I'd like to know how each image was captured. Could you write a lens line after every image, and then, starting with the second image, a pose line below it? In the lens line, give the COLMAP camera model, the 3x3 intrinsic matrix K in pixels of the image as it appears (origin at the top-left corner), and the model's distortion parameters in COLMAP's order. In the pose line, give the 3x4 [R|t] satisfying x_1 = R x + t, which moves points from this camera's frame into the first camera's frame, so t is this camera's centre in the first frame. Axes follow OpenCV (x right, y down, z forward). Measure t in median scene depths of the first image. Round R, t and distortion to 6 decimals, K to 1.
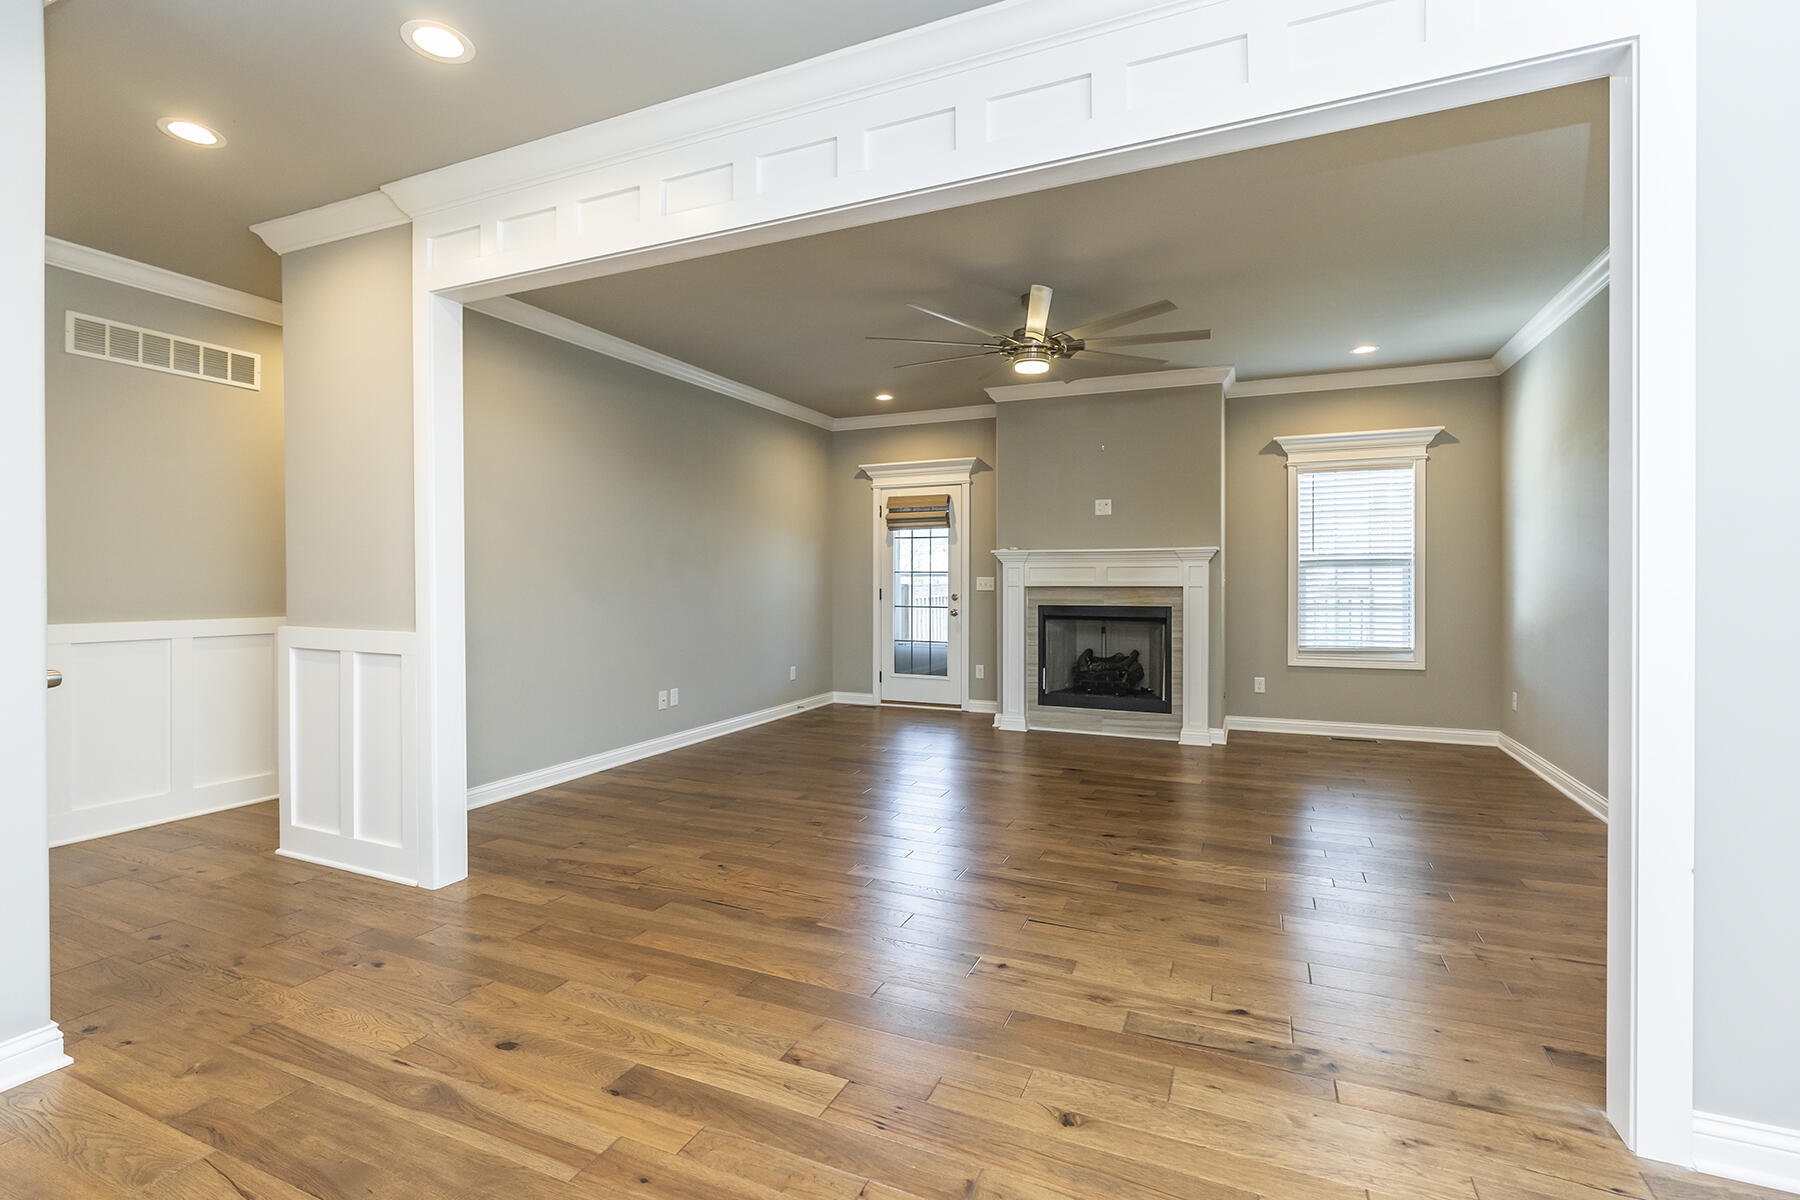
lens RADIAL K [[829.2, 0, 902.3], [0, 829.2, 587.9], [0, 0, 1]] dist [-0.003464, 0.001046]
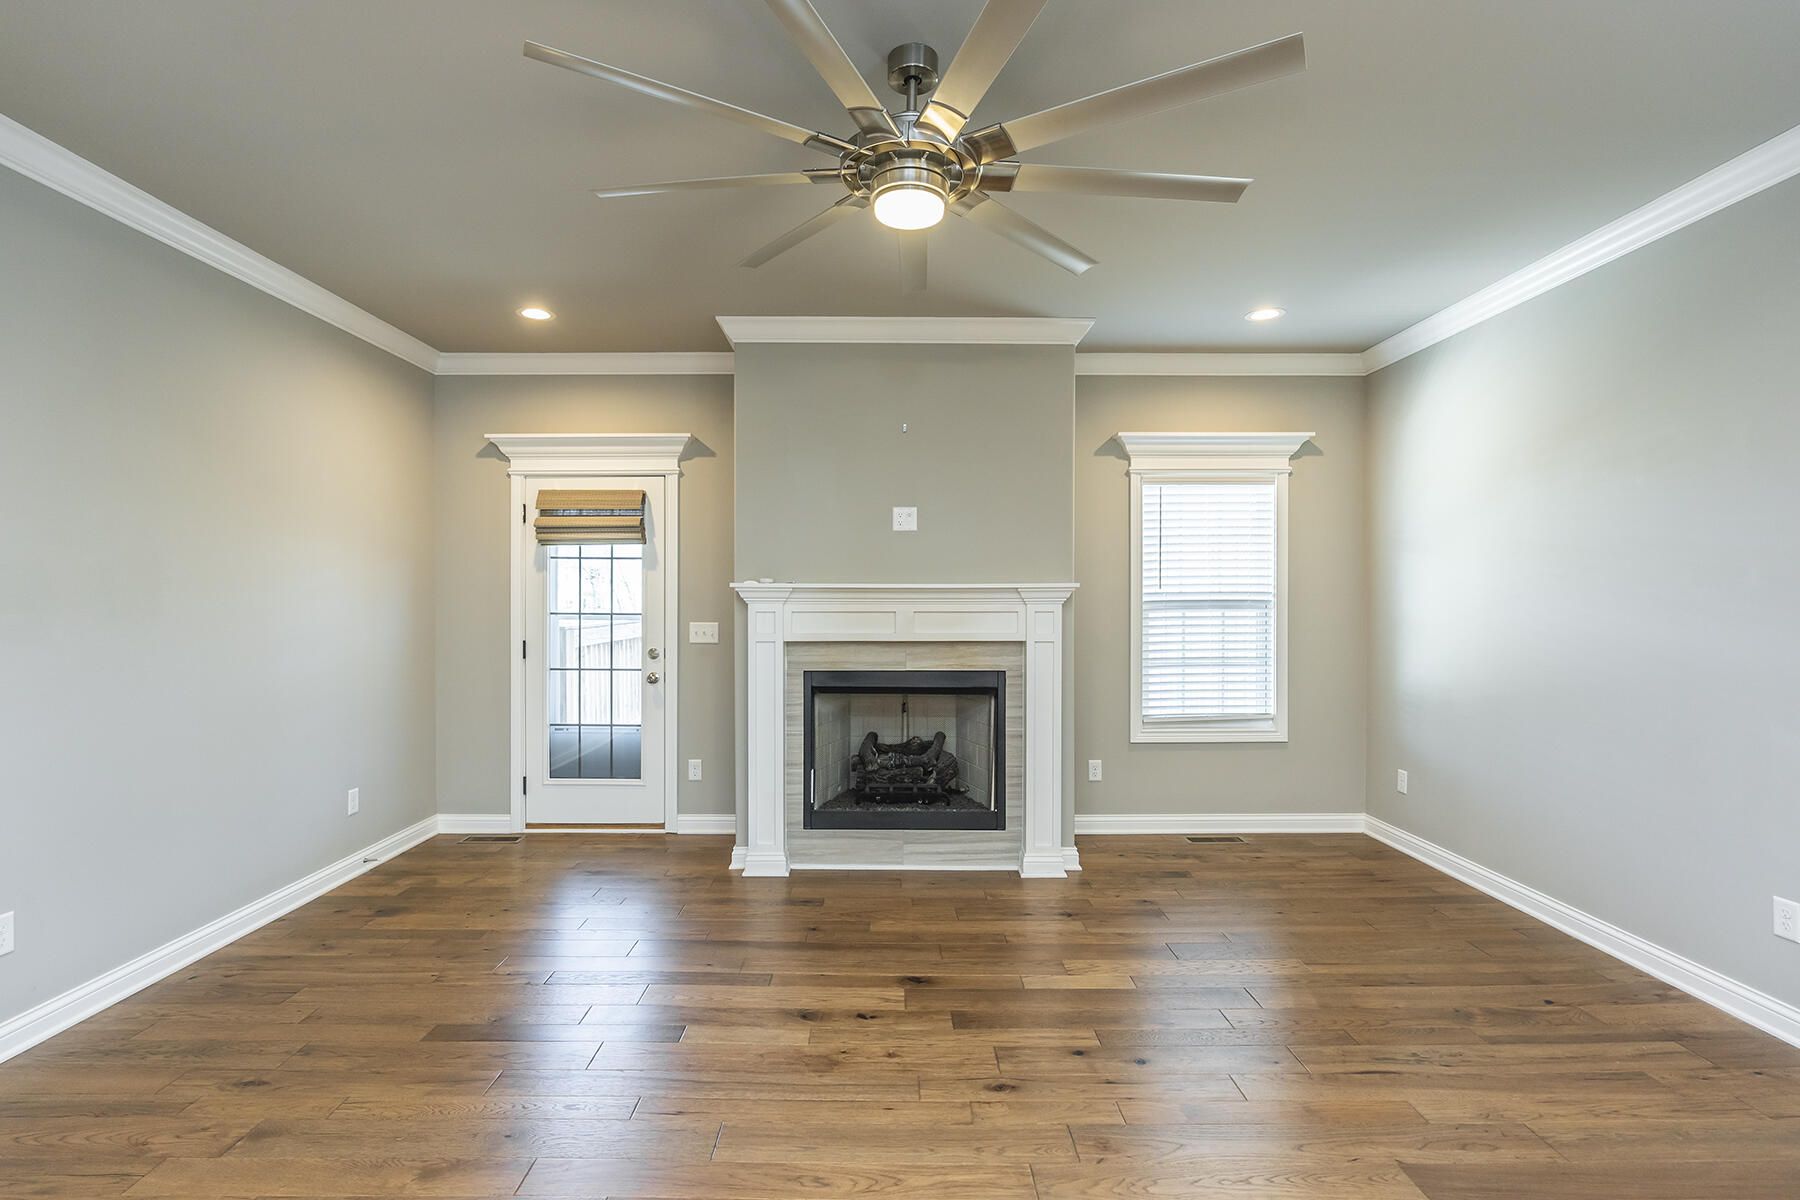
lens RADIAL K [[829.2, 0, 884.5], [0, 829.2, 605.1], [0, 0, 1]] dist [-0.003464, 0.001046]
pose [[0.916590, -0.001912, 0.399824, -0.032276], [0.002246, 0.999997, -0.000368, -0.029031], [-0.399822, 0.001236, 0.916592, 0.401860]]
